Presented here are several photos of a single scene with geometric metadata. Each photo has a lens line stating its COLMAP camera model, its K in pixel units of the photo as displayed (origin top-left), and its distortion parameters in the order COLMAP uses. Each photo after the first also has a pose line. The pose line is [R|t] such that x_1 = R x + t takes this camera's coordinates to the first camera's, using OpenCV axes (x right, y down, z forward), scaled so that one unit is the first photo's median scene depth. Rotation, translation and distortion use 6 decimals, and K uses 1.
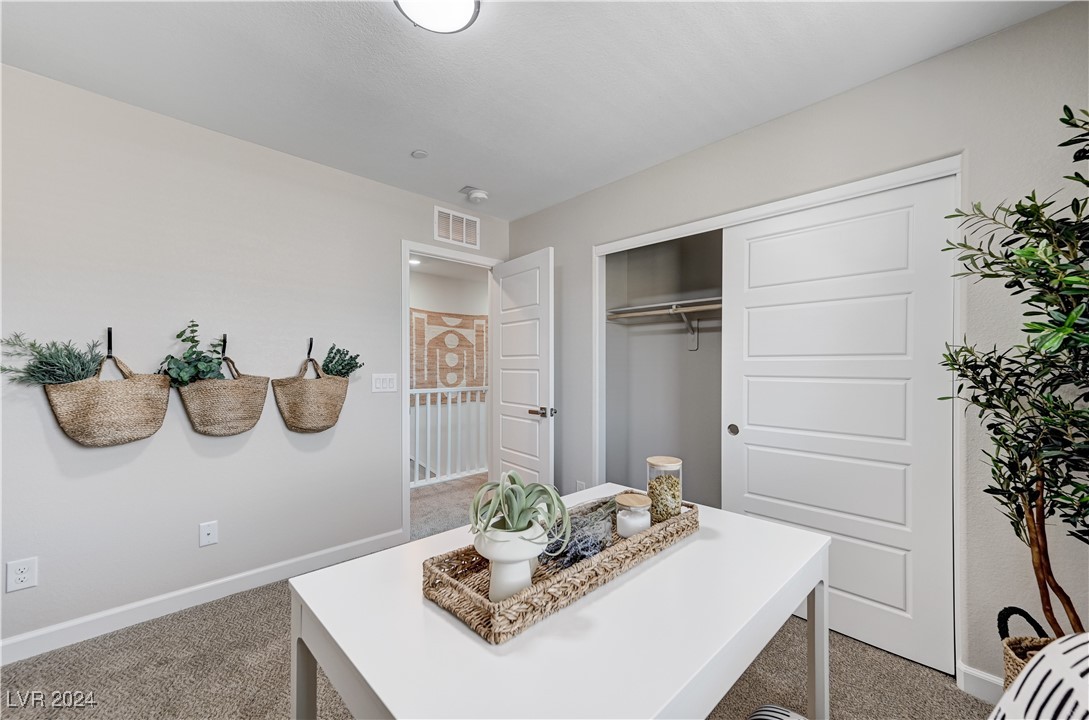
lens RADIAL K [[434.1, 0, 540.3], [0, 434.1, 364.6], [0, 0, 1]] dist [0.013605, 0.000344]
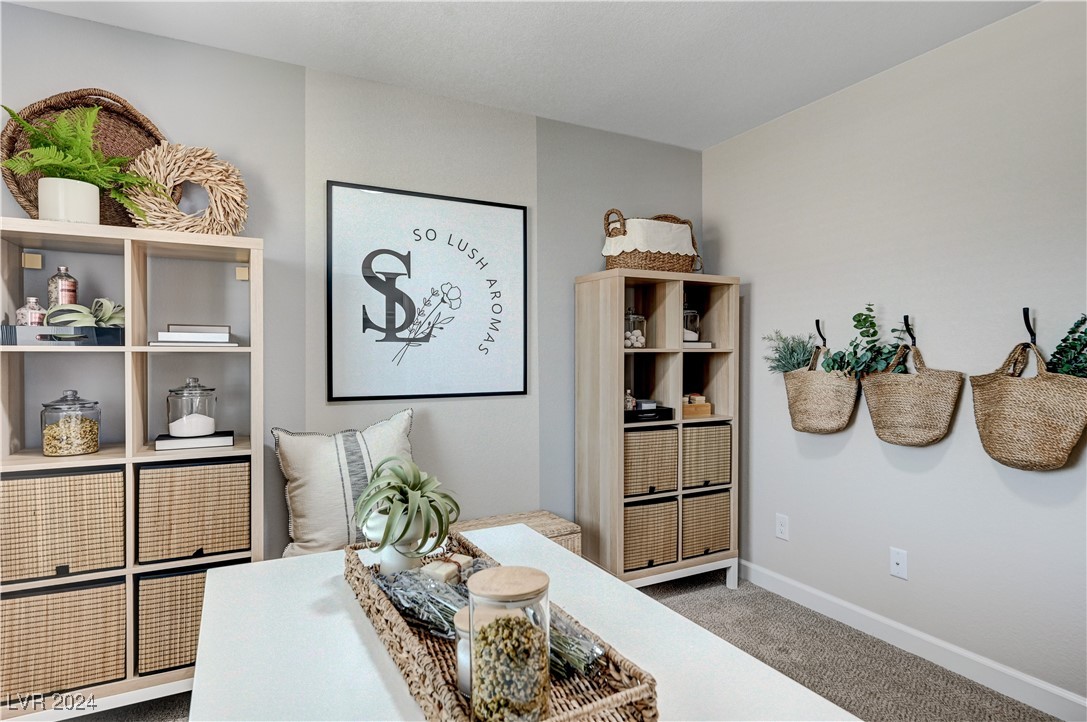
lens RADIAL K [[570.8, 0, 543.8], [0, 570.8, 360.0], [0, 0, 1]] dist [0.025354, 0.000176]
pose [[-0.252001, 0.004599, -0.967716, 0.435968], [0.008535, 0.999960, 0.002530, 0.000866], [0.967689, -0.007622, -0.252030, 0.625292]]
